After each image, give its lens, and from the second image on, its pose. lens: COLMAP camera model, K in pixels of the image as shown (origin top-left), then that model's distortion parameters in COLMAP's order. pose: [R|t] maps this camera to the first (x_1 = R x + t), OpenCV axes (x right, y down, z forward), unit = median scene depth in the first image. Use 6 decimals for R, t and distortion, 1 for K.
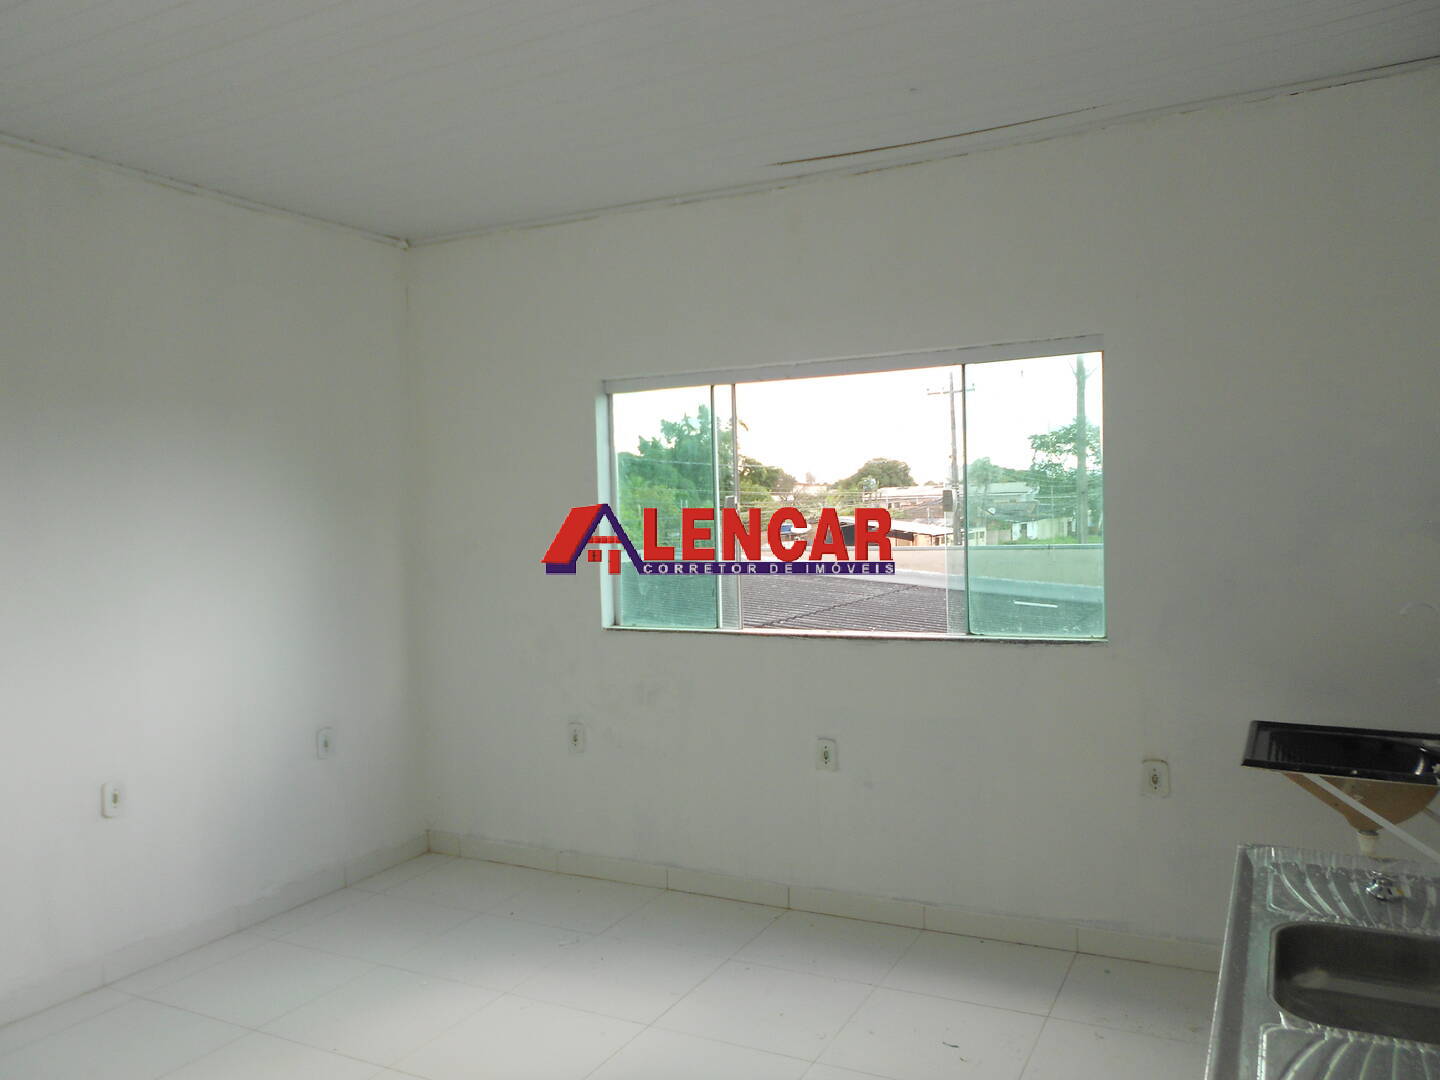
lens RADIAL K [[1115.0, 0, 720.0], [0, 1115.0, 540.0], [0, 0, 1]] dist [0.073610, -0.001106]
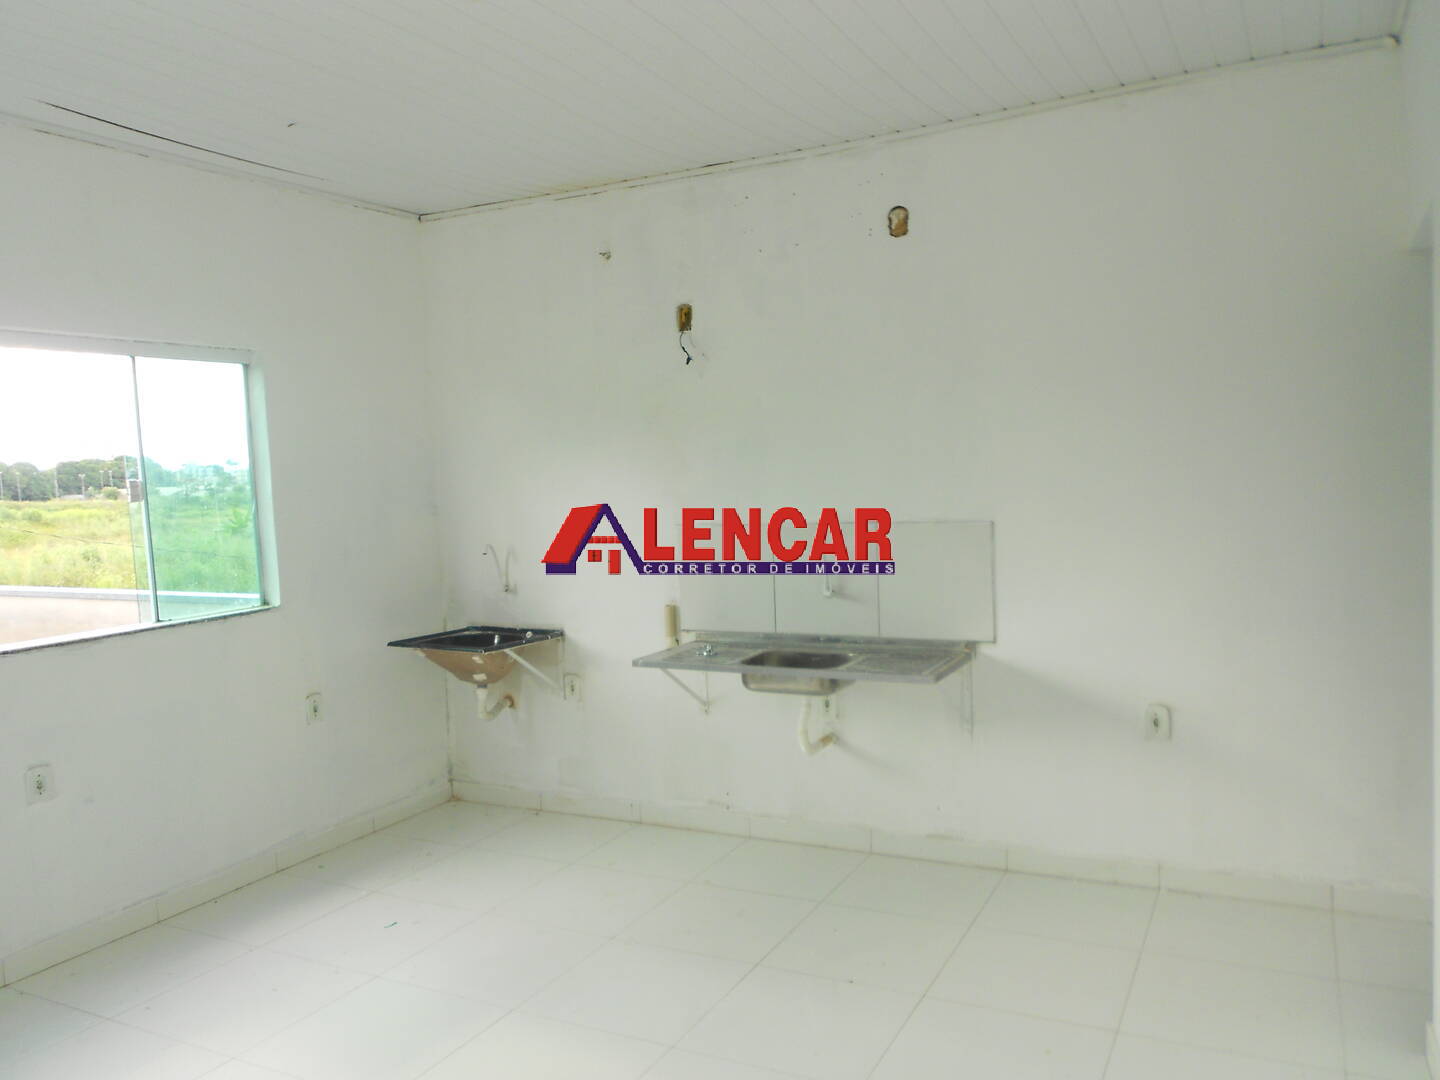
lens RADIAL K [[1115.0, 0, 720.0], [0, 1115.0, 540.0], [0, 0, 1]] dist [0.073610, -0.001106]
pose [[0.164218, -0.058201, 0.984706, -0.717018], [0.089664, 0.995006, 0.043857, 0.010577], [-0.982340, 0.081091, 0.168616, 0.321391]]
